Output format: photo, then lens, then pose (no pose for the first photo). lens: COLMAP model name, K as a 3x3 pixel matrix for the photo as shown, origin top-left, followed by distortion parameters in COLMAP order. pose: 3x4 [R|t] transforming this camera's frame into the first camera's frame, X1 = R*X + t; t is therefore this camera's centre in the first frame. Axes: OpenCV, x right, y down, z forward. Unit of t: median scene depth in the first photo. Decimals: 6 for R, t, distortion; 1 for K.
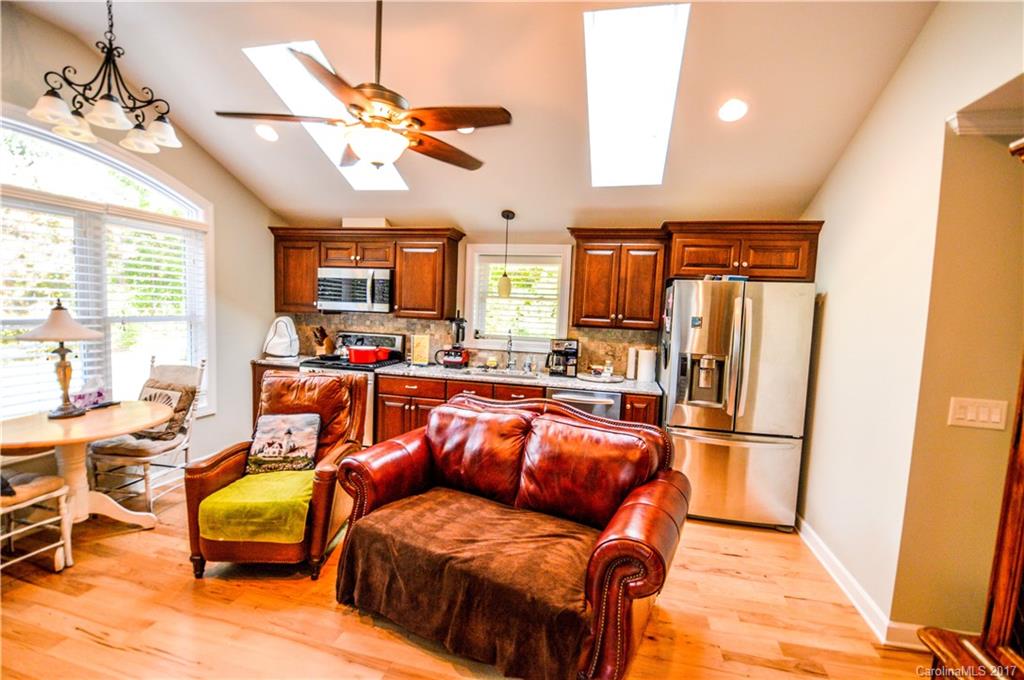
lens RADIAL K [[462.3, 0, 511.7], [0, 462.3, 344.1], [0, 0, 1]] dist [0.022144, -0.000852]
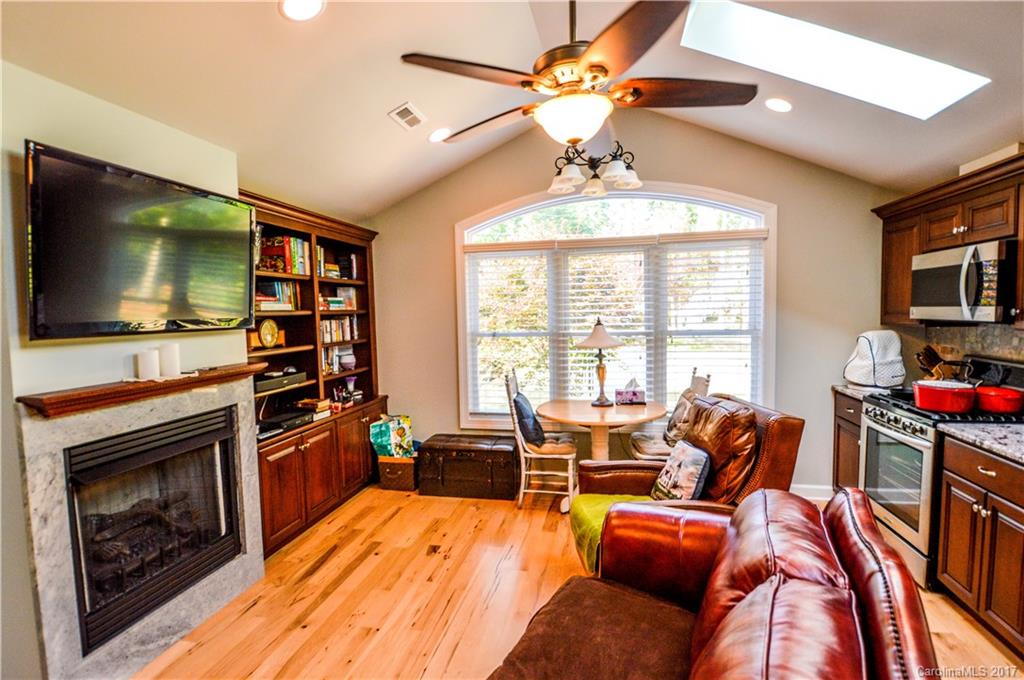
lens RADIAL K [[511.1, 0, 510.9], [0, 511.1, 347.1], [0, 0, 1]] dist [0.021784, 0.000566]
pose [[0.046261, 0.036268, -0.998271, 0.434025], [-0.059973, 0.997639, 0.033466, -0.040150], [0.997127, 0.058321, 0.048327, 0.613279]]
